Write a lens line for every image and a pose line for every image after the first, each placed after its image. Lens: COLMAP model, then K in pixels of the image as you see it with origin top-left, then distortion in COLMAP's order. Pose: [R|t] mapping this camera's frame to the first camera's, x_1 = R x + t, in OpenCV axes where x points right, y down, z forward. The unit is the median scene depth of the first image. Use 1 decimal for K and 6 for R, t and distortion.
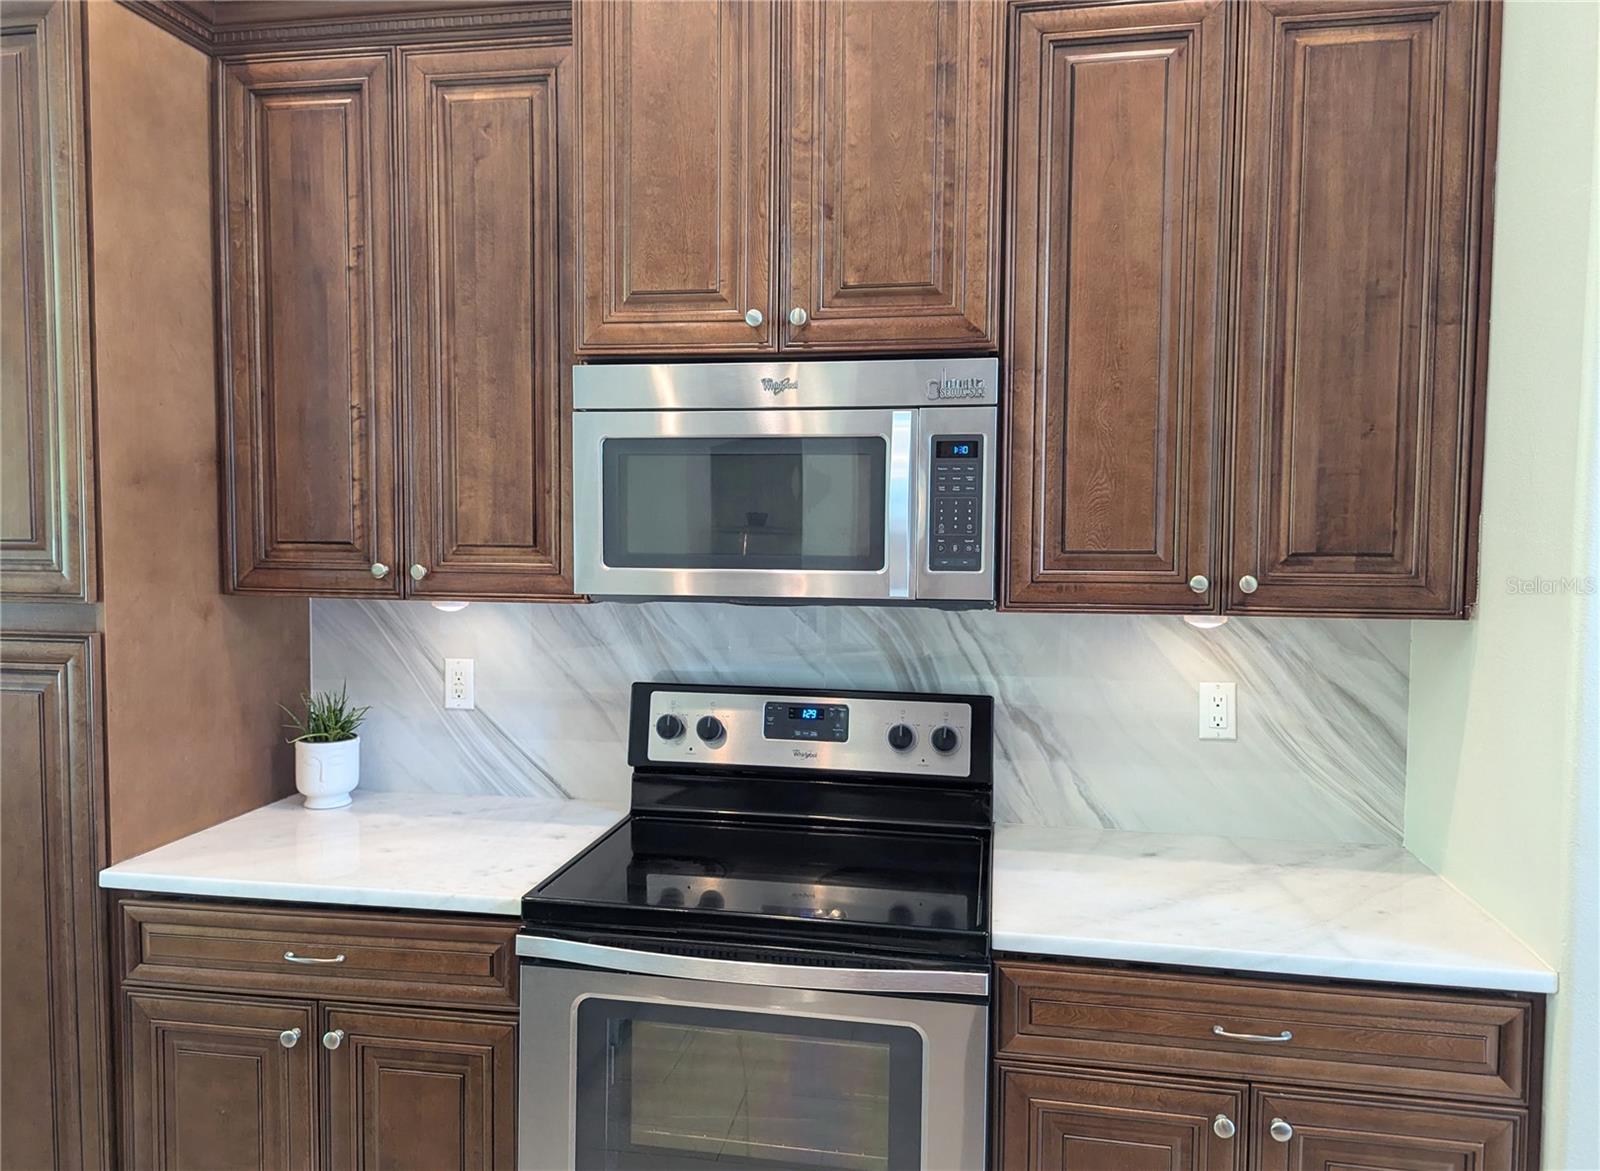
lens RADIAL K [[1155.4, 0, 797.0], [0, 1155.4, 576.6], [0, 0, 1]] dist [0.059562, -0.026533]
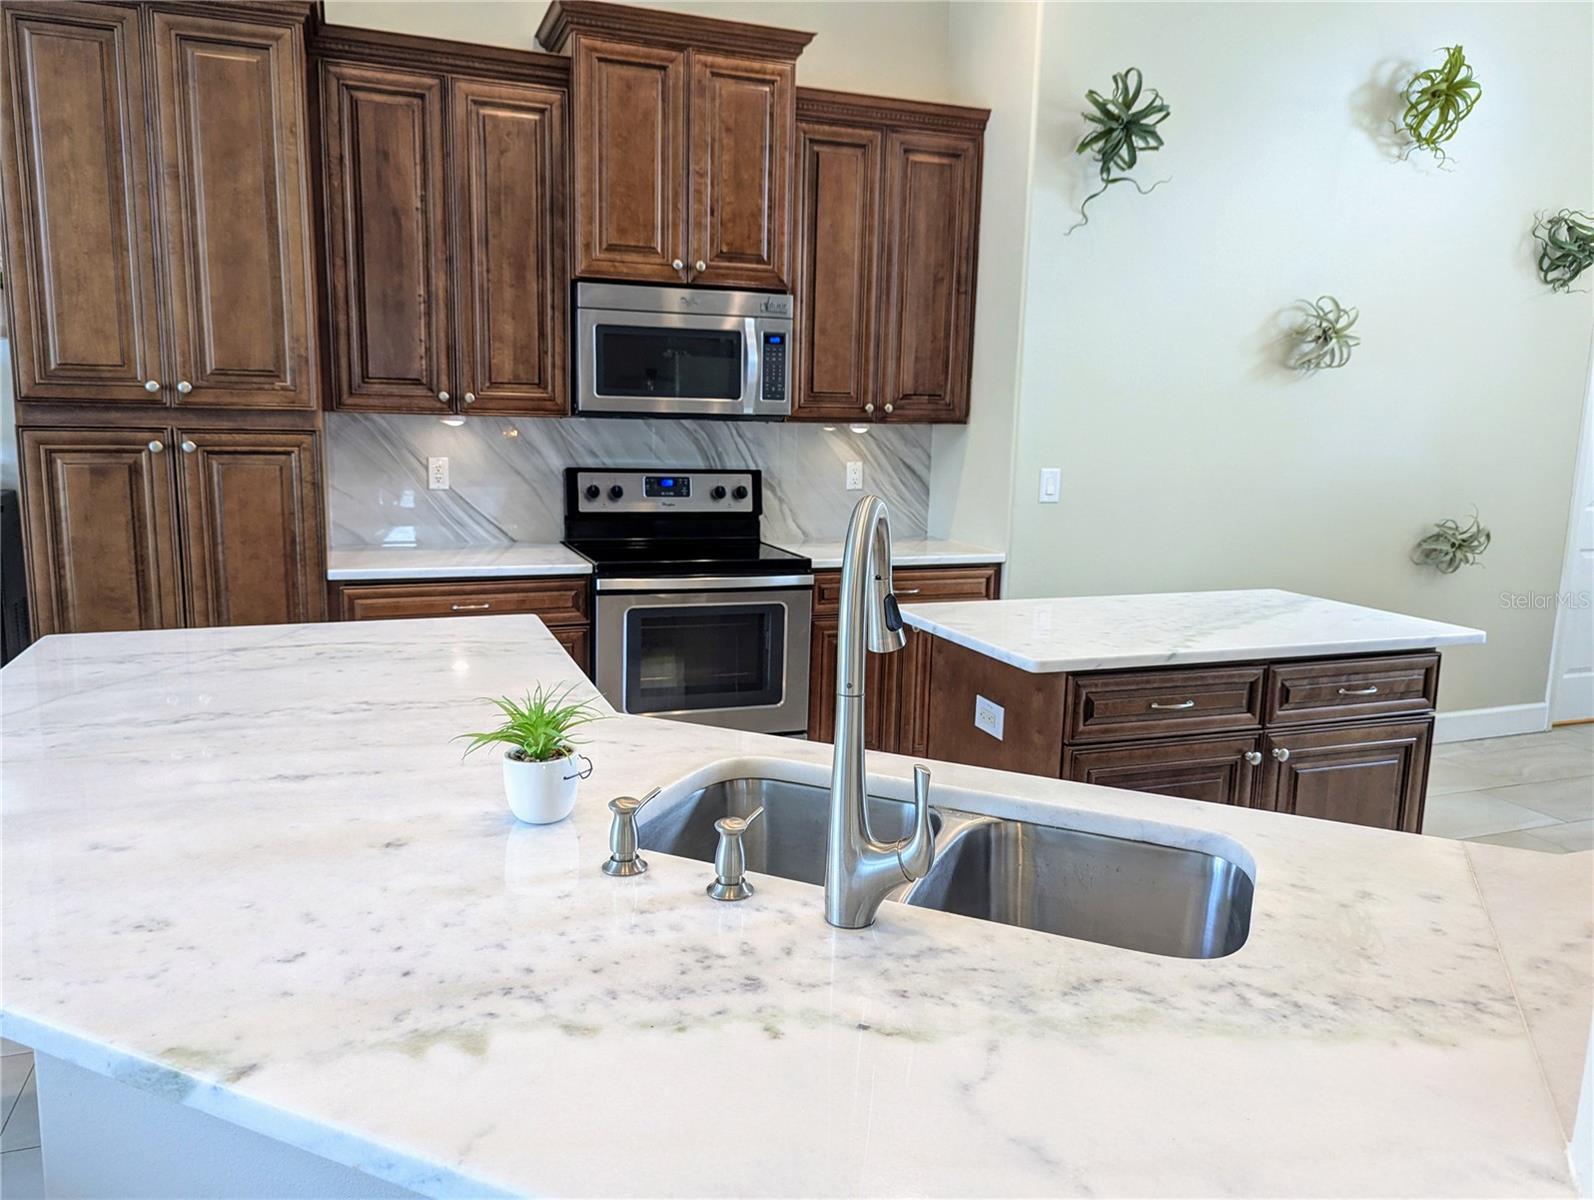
lens RADIAL K [[1139.6, 0, 796.4], [0, 1139.6, 601.5], [0, 0, 1]] dist [0.035825, -0.014490]
pose [[0.860761, -0.072199, 0.503863, -0.792365], [0.009814, 0.992059, 0.125386, 0.087596], [-0.508915, -0.102983, 0.854634, -0.716649]]
